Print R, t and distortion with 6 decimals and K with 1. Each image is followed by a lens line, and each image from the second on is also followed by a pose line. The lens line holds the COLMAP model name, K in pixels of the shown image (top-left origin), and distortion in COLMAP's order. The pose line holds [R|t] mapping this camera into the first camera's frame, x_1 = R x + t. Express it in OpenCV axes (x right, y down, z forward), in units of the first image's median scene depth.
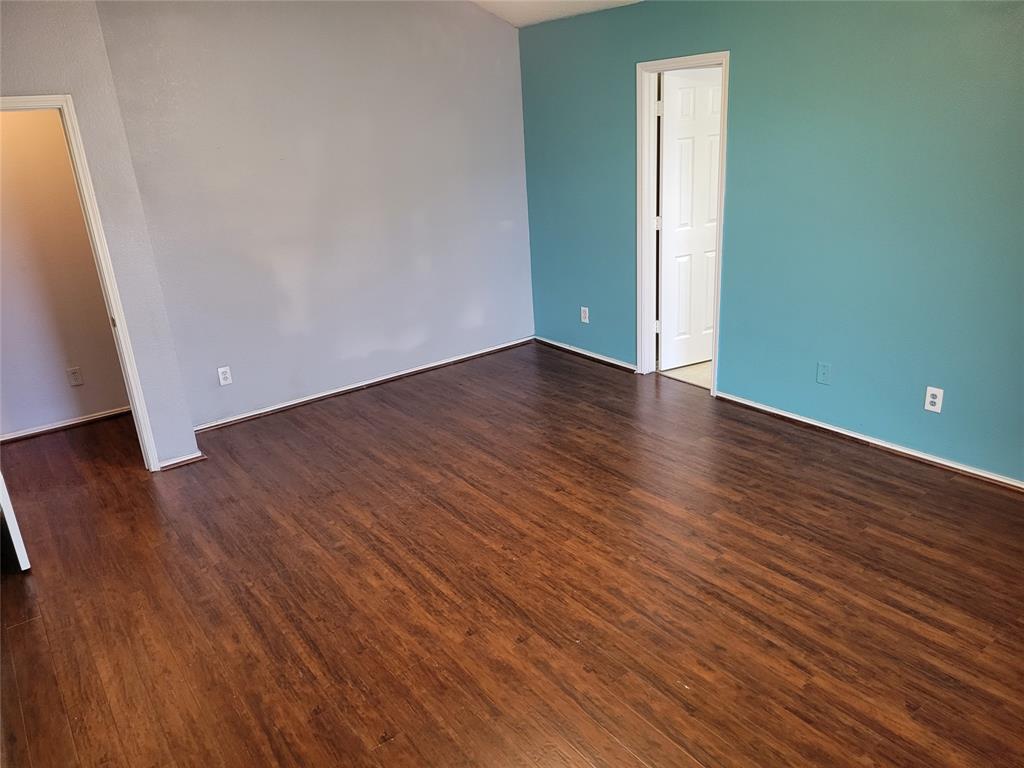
lens RADIAL K [[764.9, 0, 499.8], [0, 764.9, 384.8], [0, 0, 1]] dist [0.034495, -0.005011]
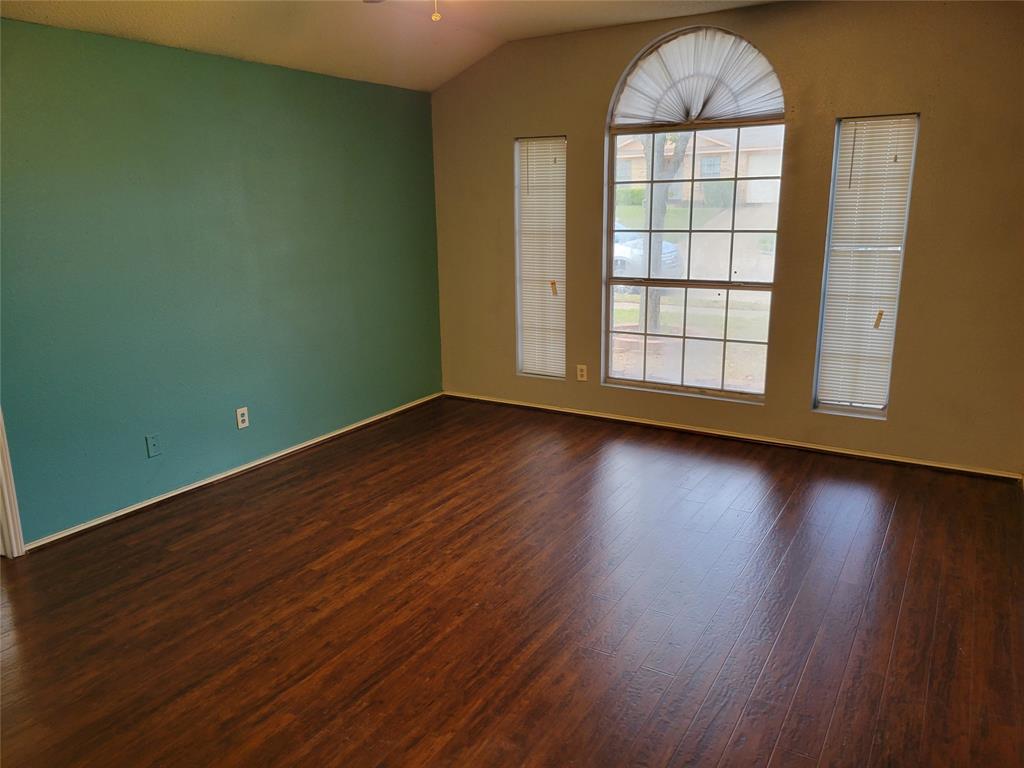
lens RADIAL K [[764.9, 0, 499.8], [0, 764.9, 384.8], [0, 0, 1]] dist [0.034495, -0.005011]
pose [[-0.386809, -0.141385, 0.911257, -0.733224], [0.348835, 0.892312, 0.286519, -0.245545], [-0.853635, 0.428707, -0.295835, 1.034662]]
